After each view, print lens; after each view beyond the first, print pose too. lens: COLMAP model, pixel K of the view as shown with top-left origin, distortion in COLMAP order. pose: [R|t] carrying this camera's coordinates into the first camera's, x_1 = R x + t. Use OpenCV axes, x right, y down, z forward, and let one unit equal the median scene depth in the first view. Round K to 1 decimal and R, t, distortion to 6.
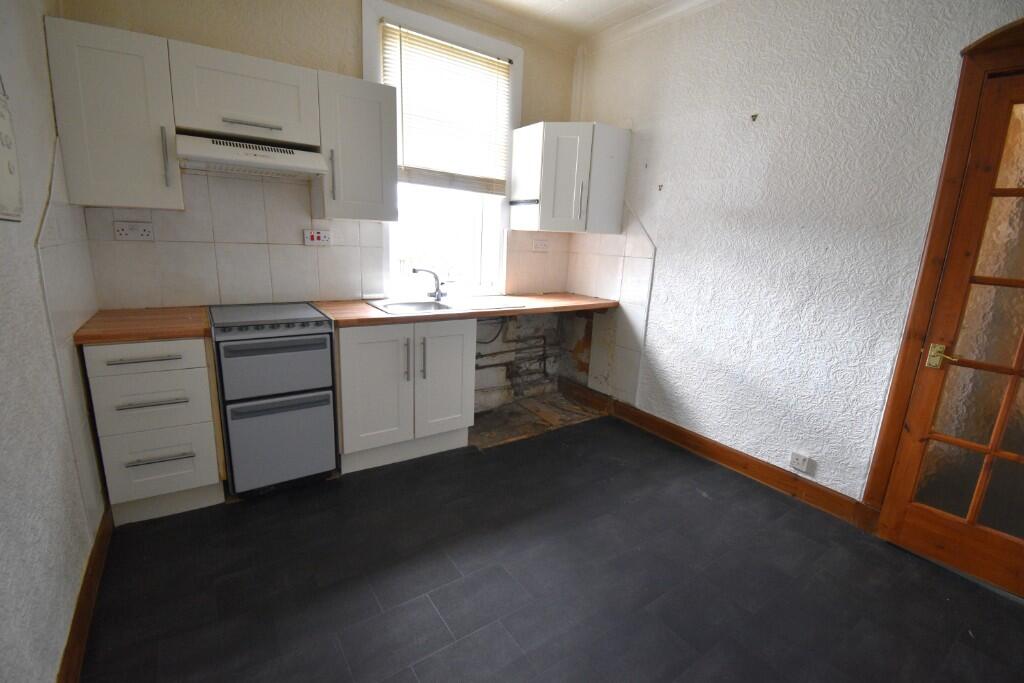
lens RADIAL K [[452.0, 0, 513.5], [0, 452.0, 345.5], [0, 0, 1]] dist [0.030437, -0.029963]
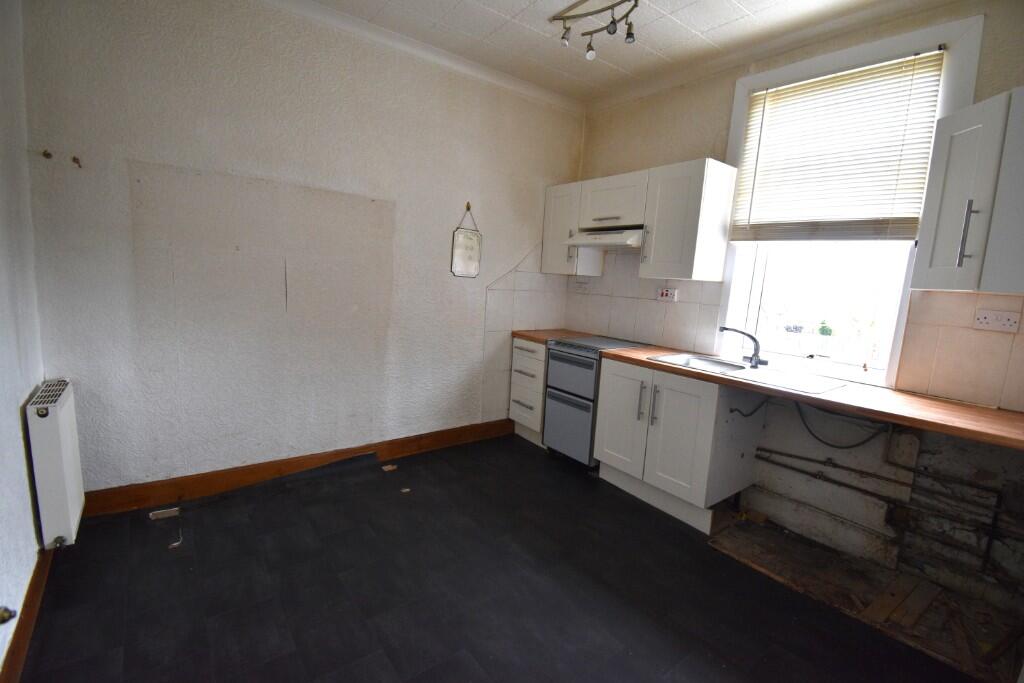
lens RADIAL K [[452.0, 0, 513.5], [0, 452.0, 345.5], [0, 0, 1]] dist [0.030437, -0.029963]
pose [[0.060394, 0.107521, -0.992367, 0.697156], [-0.286030, 0.954354, 0.085995, -0.086090], [0.956315, 0.278653, 0.088392, 0.491837]]
